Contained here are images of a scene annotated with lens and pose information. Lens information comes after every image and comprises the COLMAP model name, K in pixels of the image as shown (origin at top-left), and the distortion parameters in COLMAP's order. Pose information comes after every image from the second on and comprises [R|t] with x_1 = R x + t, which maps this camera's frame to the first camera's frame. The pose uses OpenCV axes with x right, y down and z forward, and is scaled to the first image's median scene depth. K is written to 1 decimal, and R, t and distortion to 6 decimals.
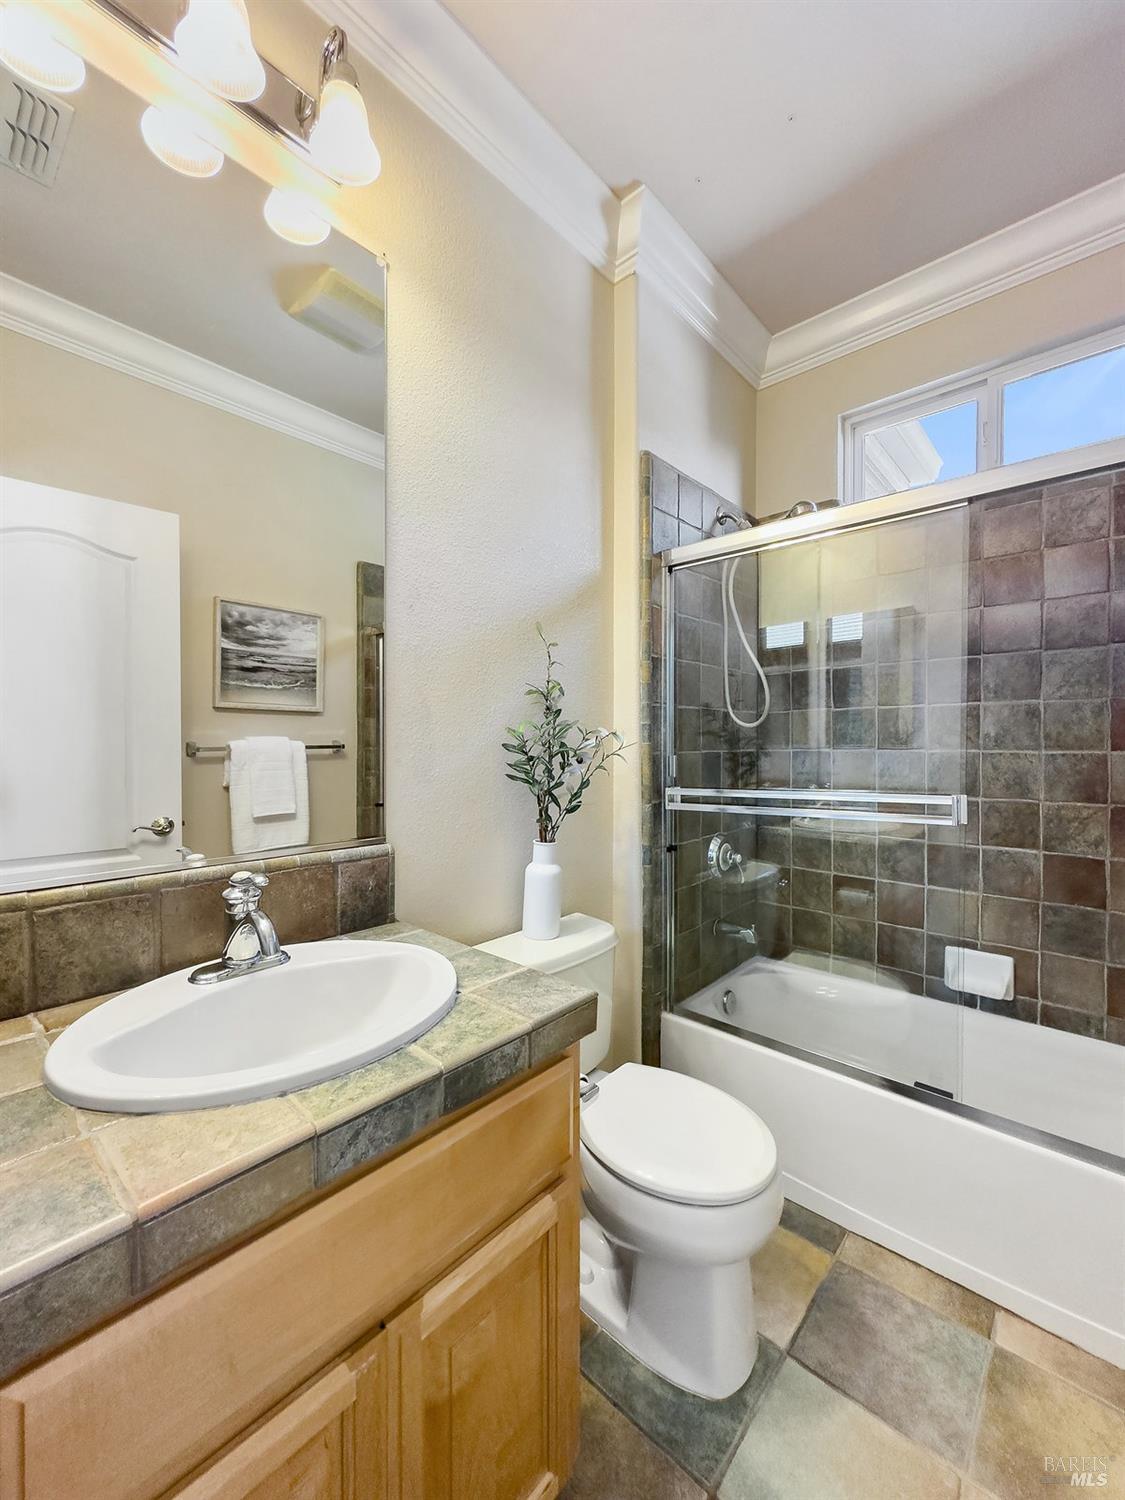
lens RADIAL K [[606.4, 0, 564.9], [0, 606.4, 743.6], [0, 0, 1]] dist [-0.002372, -0.000114]
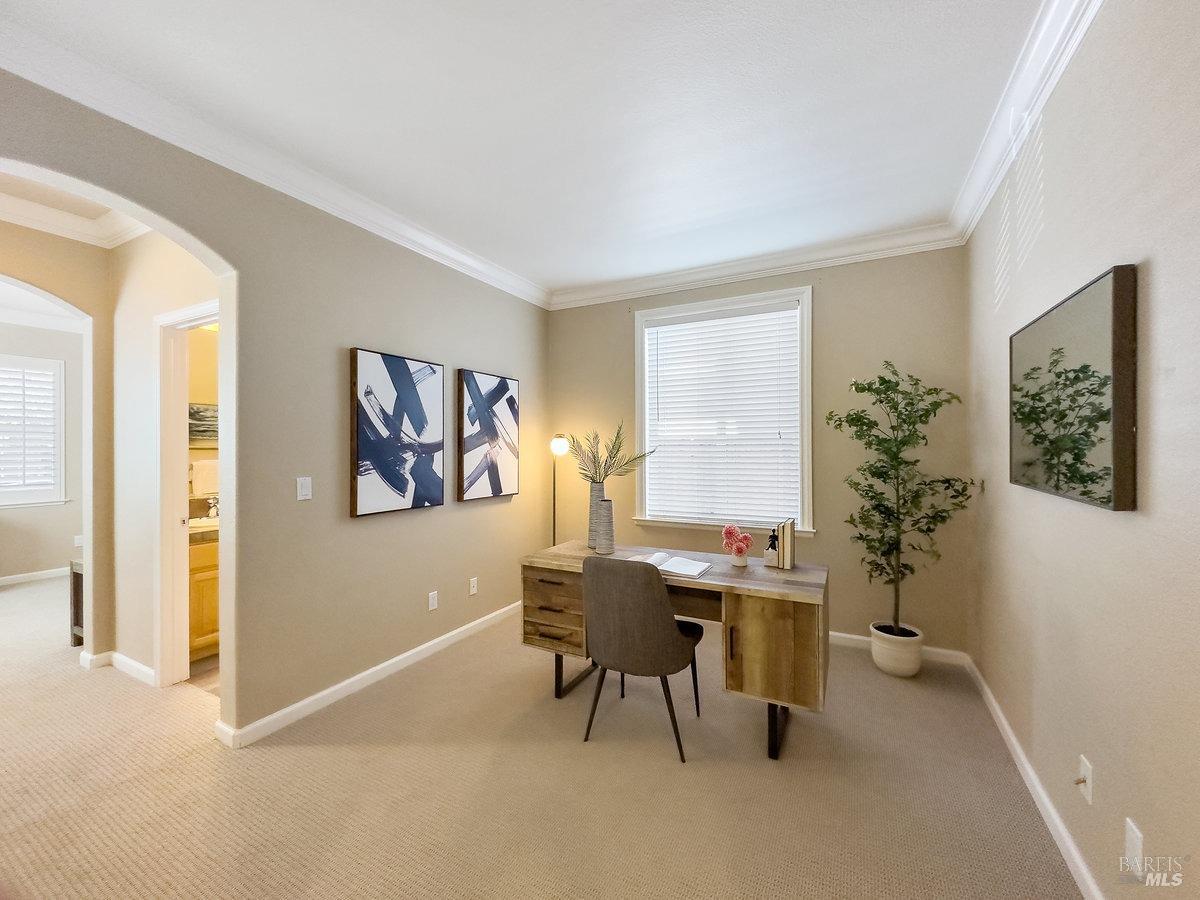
lens RADIAL K [[485.1, 0, 600.1], [0, 485.1, 450.7], [0, 0, 1]] dist [-0.002372, -0.000114]
pose [[0.968337, -0.002262, 0.249635, 0.508471], [0.005051, 0.999932, -0.010533, -0.020097], [-0.249594, 0.011460, 0.968283, -1.209082]]
